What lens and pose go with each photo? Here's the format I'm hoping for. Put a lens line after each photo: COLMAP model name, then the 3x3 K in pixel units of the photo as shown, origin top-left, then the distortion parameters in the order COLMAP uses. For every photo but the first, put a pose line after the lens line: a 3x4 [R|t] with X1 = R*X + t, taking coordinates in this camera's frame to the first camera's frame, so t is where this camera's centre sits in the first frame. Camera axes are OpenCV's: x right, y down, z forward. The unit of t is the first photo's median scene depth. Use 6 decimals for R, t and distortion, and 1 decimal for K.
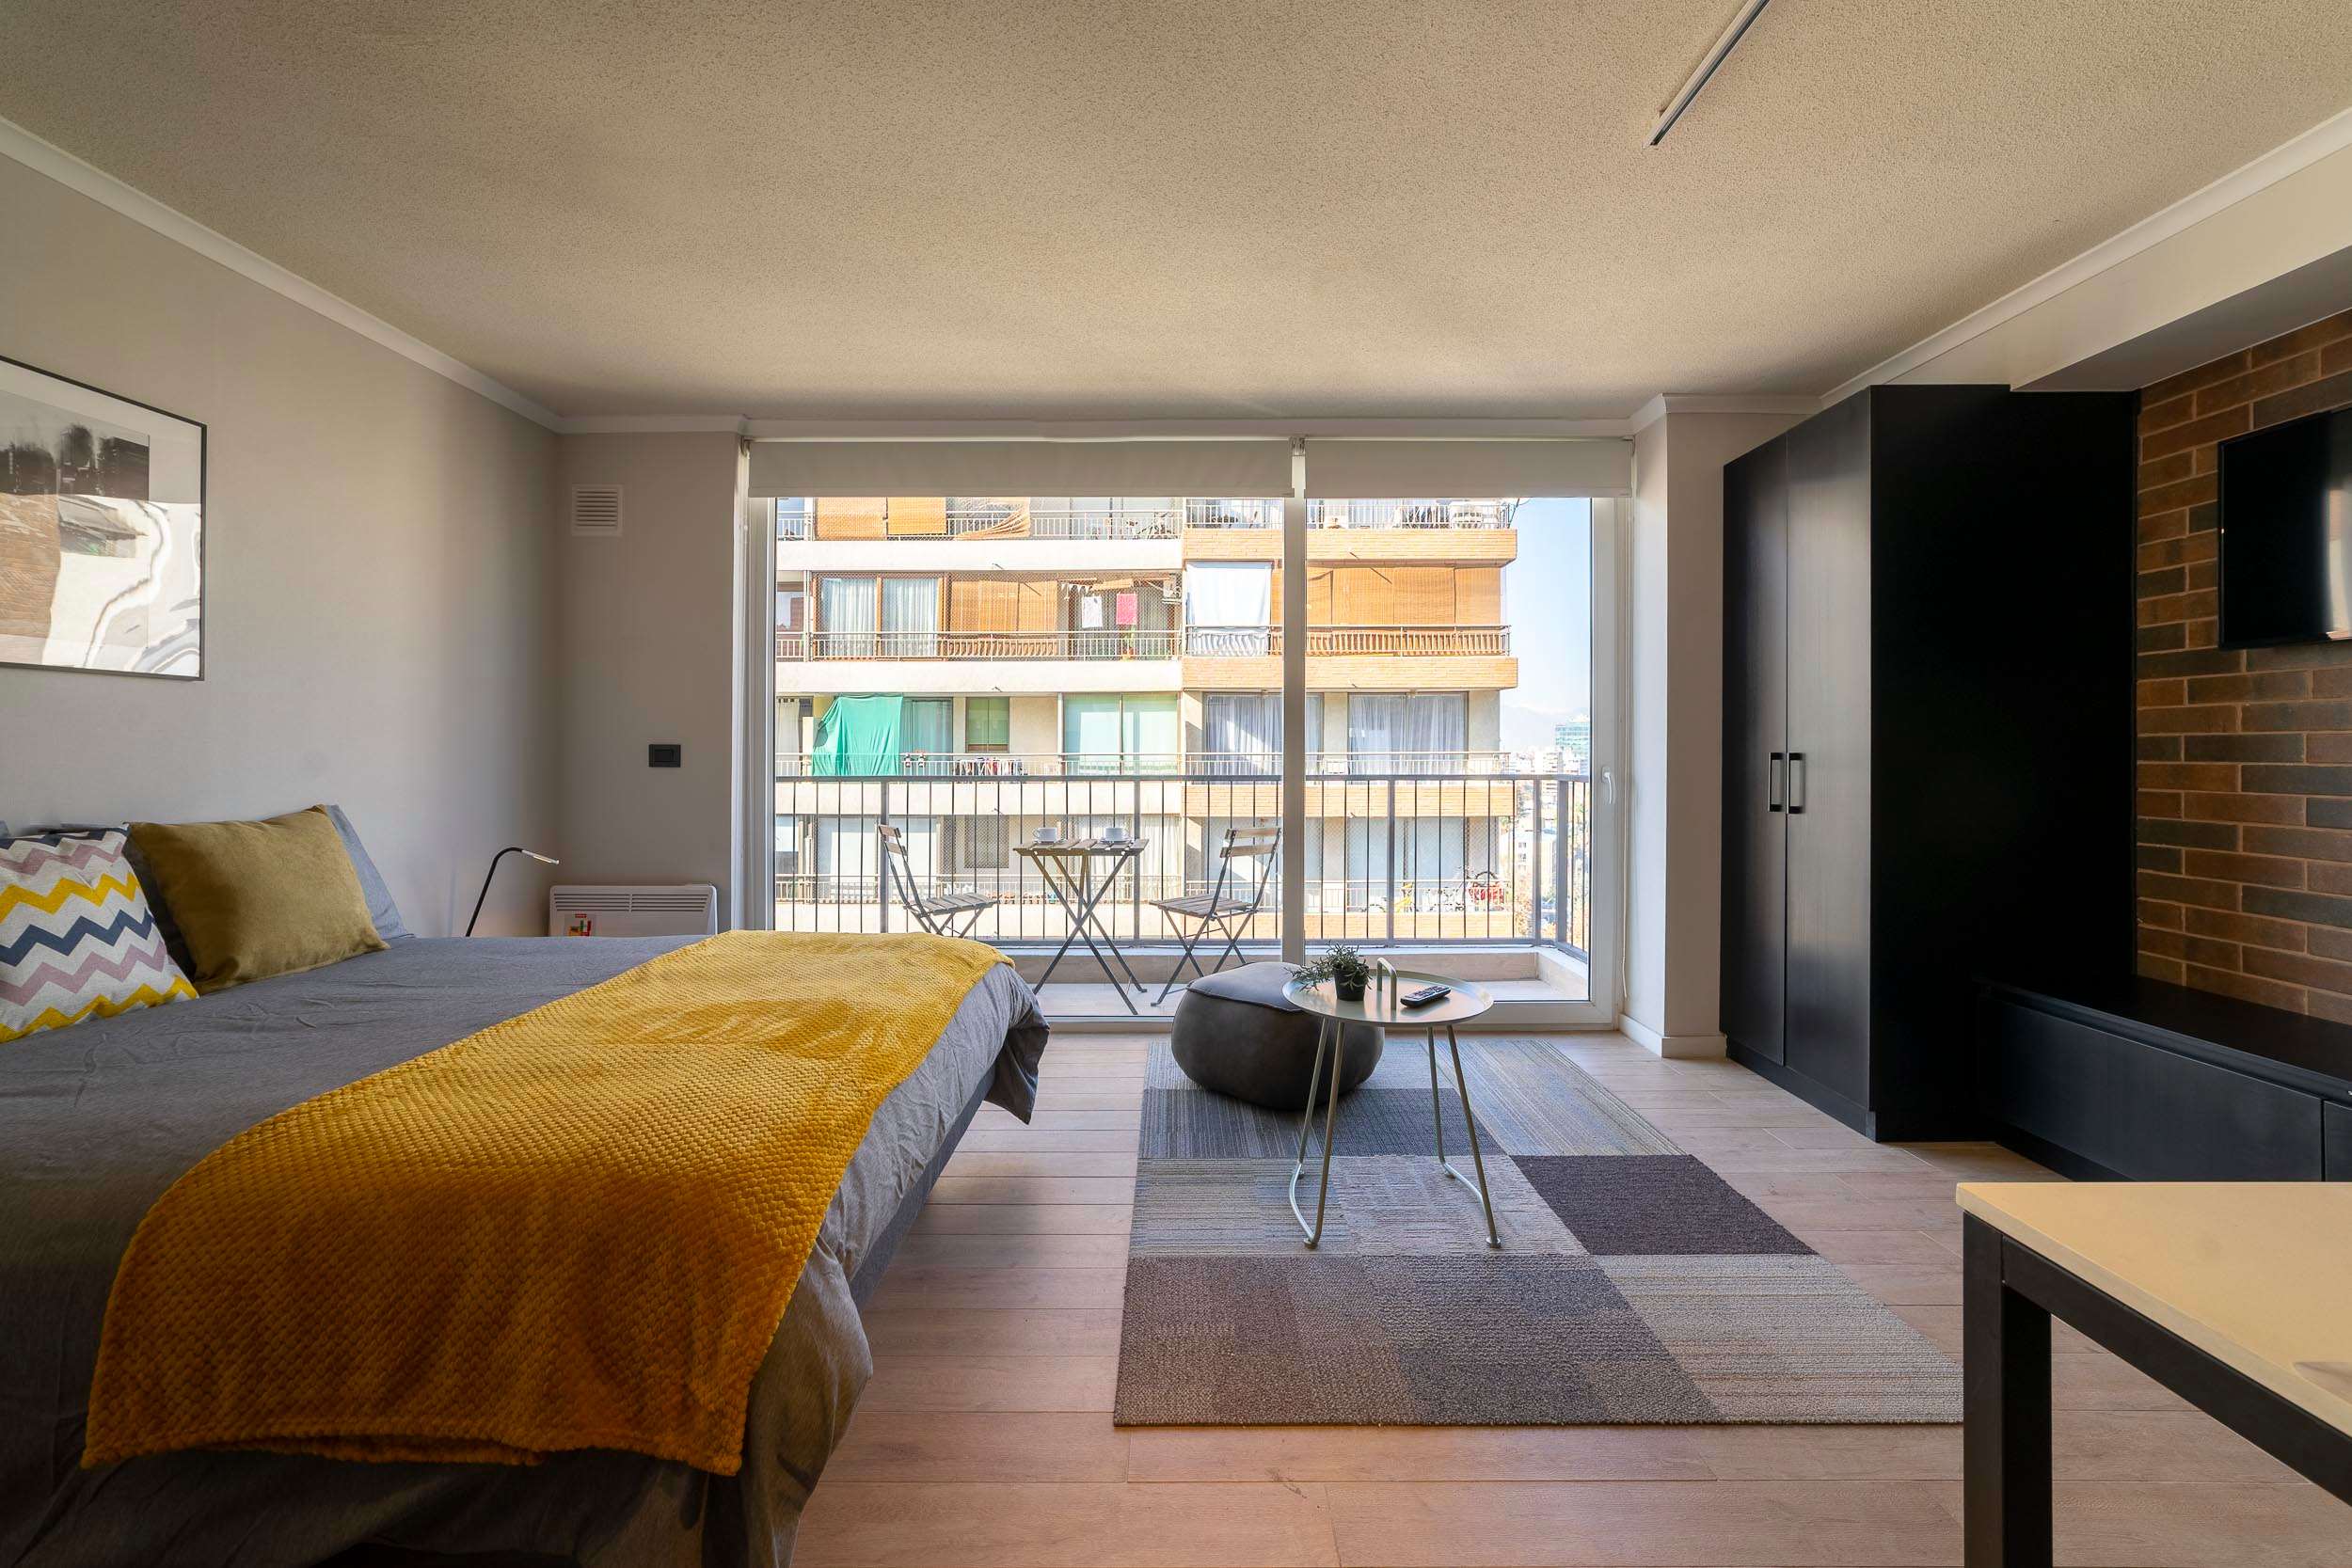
lens RADIAL K [[953.8, 0, 1175.1], [0, 953.8, 743.0], [0, 0, 1]] dist [-0.000482, 0.000059]
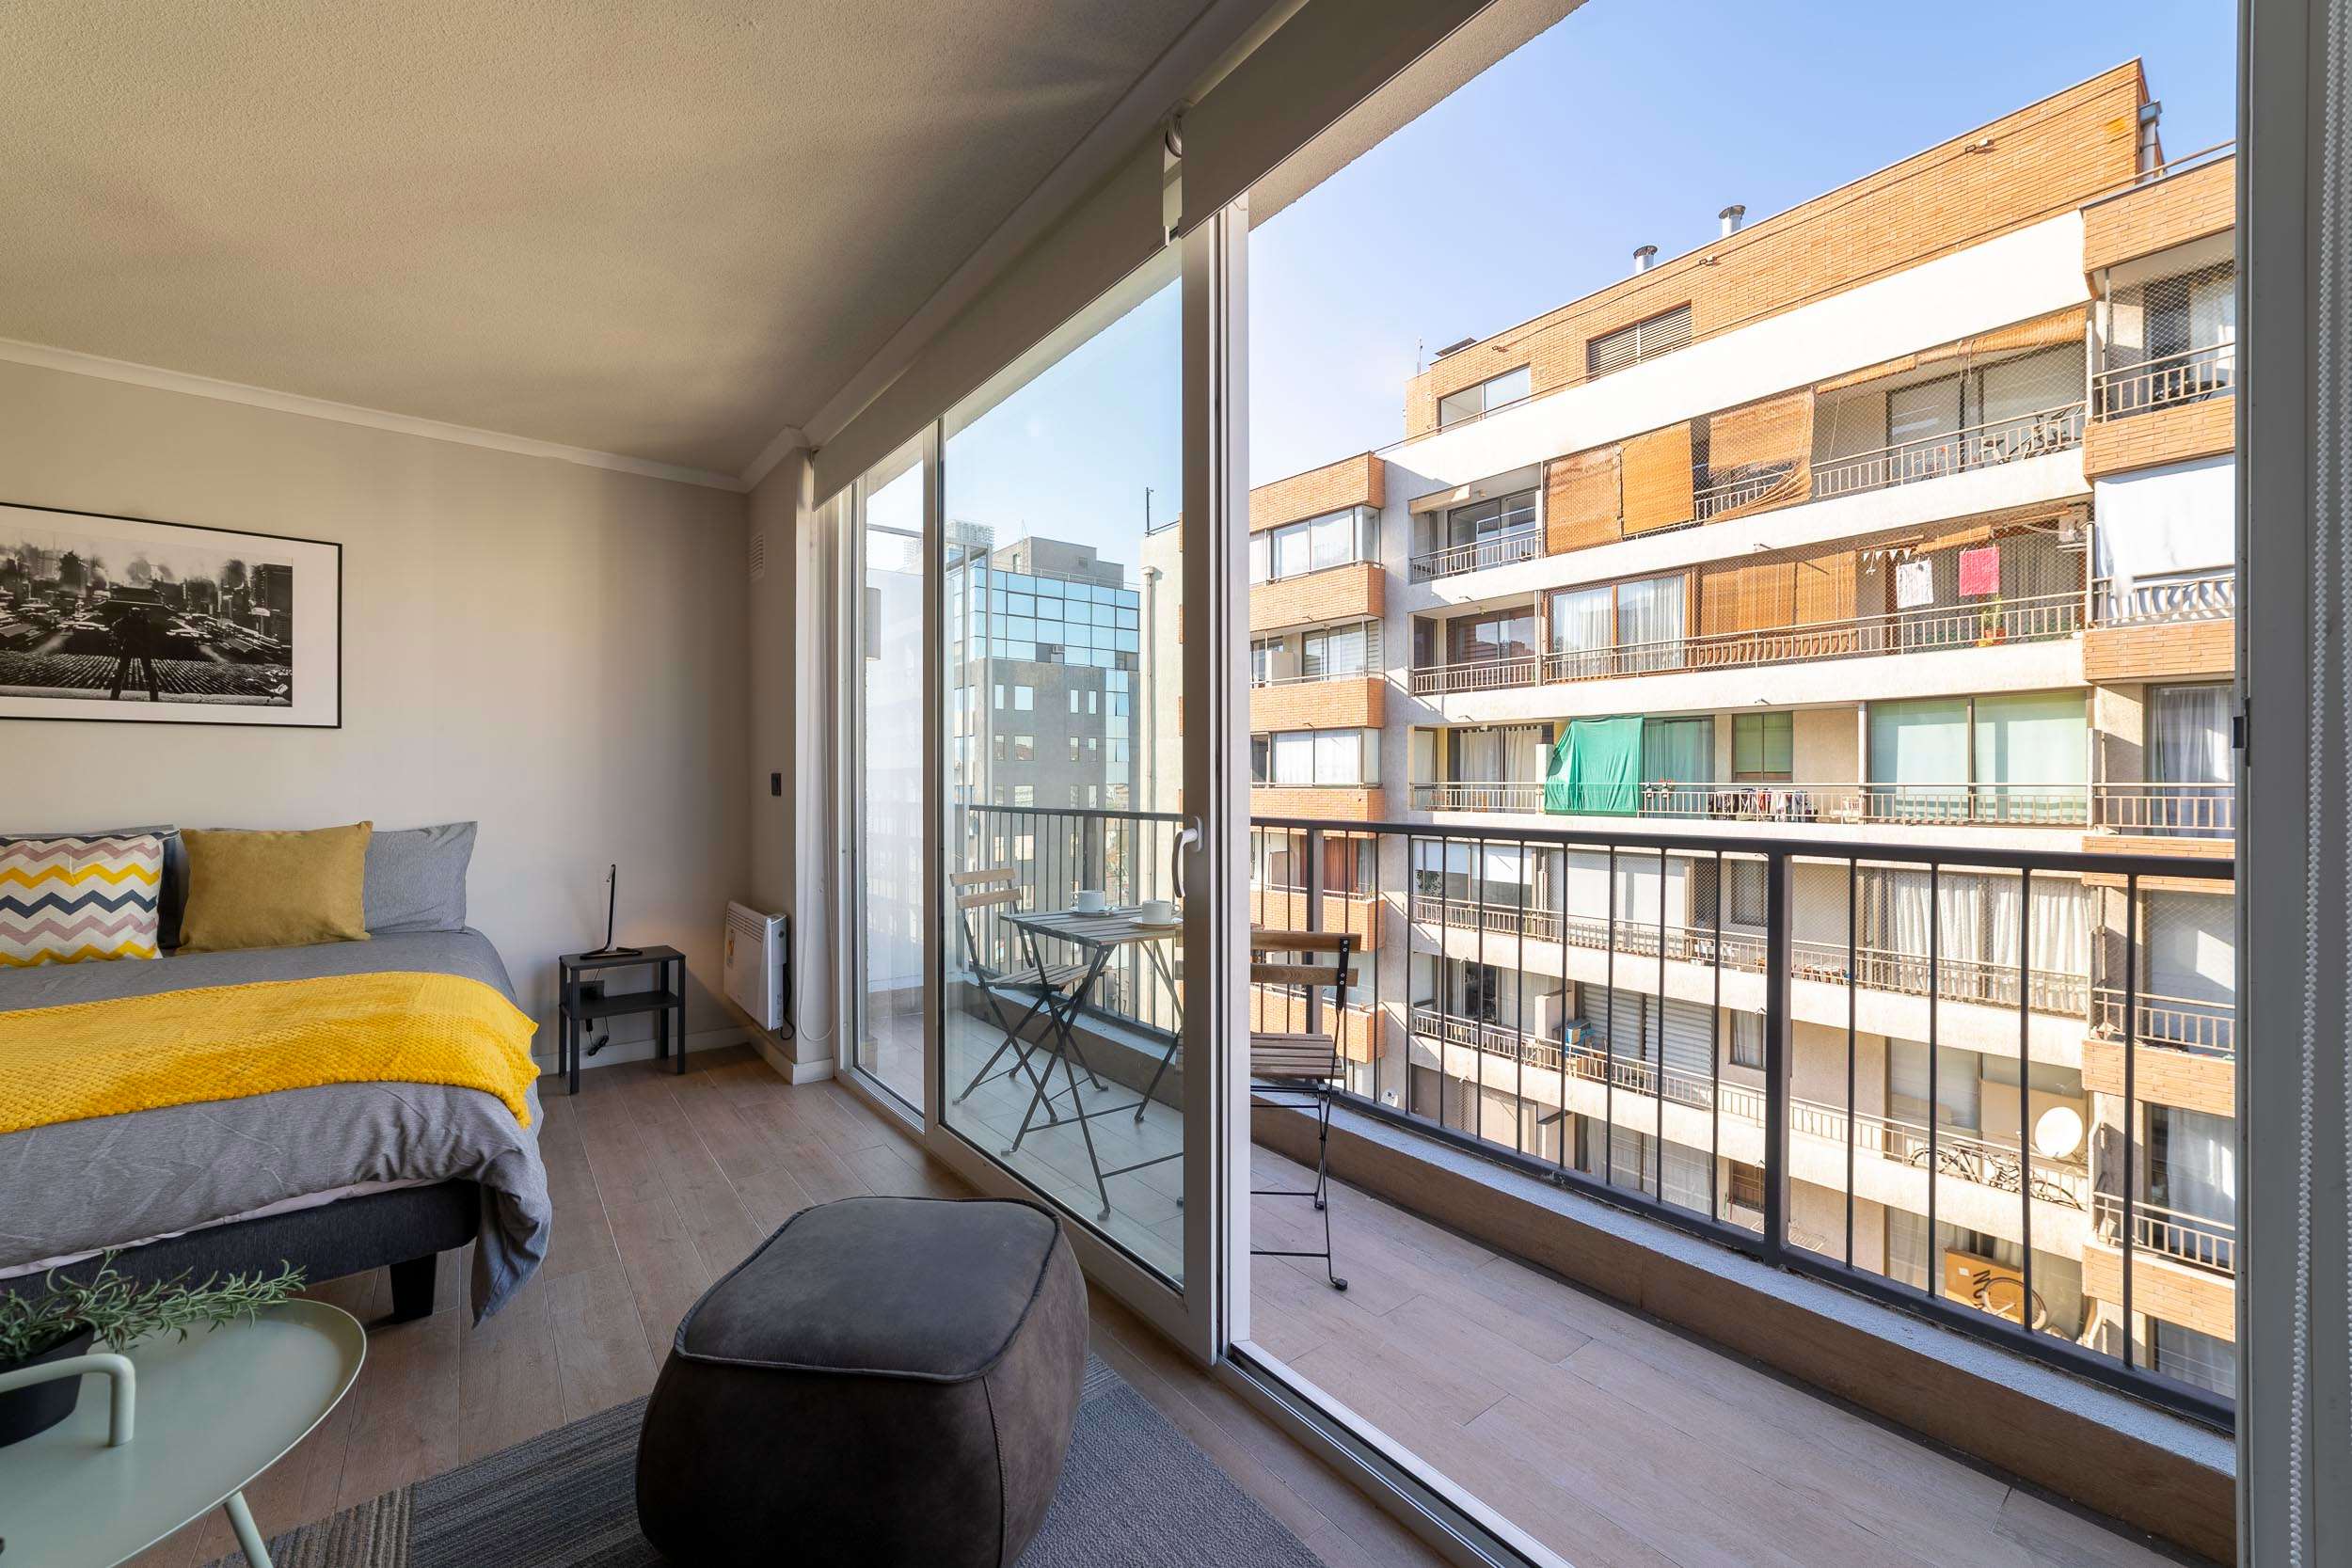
lens RADIAL K [[925.8, 0, 1170.9], [0, 925.8, 776.1], [0, 0, 1]] dist [-0.000785, 0.005804]
pose [[0.630242, -0.002752, -0.776393, 0.603167], [0.005747, 0.999983, 0.001120, 0.007240], [0.776377, -0.005168, 0.630247, 0.818984]]
